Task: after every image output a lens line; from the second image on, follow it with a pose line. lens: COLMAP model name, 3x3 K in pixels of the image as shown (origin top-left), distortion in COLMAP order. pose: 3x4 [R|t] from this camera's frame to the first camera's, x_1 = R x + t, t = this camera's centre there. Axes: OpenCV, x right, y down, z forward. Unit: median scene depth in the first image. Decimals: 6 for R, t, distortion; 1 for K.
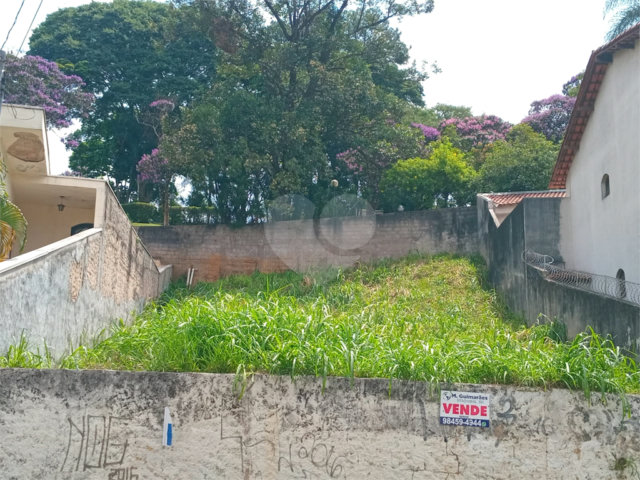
lens RADIAL K [[745.6, 0, 320.0], [0, 745.6, 240.0], [0, 0, 1]] dist [0.101413, -0.184521]
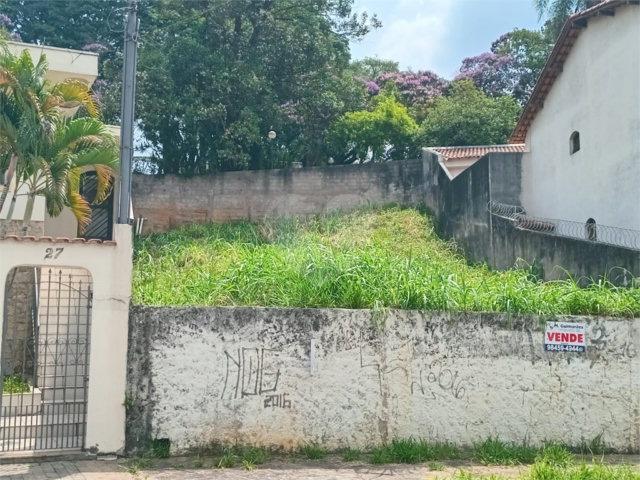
lens RADIAL K [[745.6, 0, 320.0], [0, 745.6, 240.0], [0, 0, 1]] dist [0.101413, -0.184521]
pose [[0.989263, -0.001386, 0.146141, -0.182871], [-0.007998, 0.997943, 0.063604, 0.004012], [-0.145928, -0.064090, 0.987217, -0.036529]]
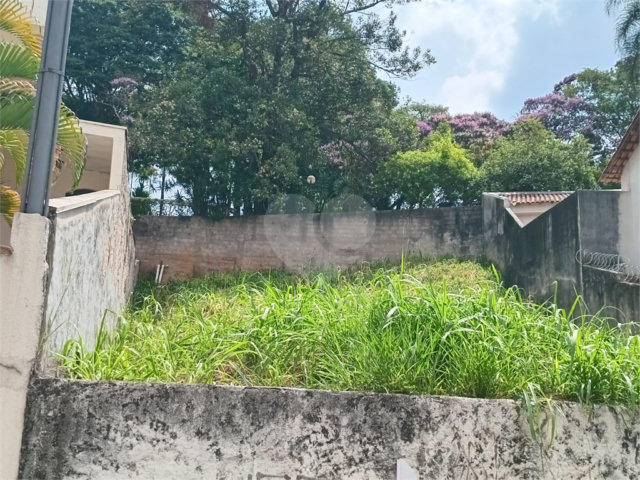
lens RADIAL K [[745.6, 0, 320.0], [0, 745.6, 240.0], [0, 0, 1]] dist [0.101413, -0.184521]
pose [[0.994490, 0.034548, 0.098978, -0.166135], [-0.033068, 0.999316, -0.016555, 0.039160], [-0.099483, 0.013191, 0.994952, 0.241463]]
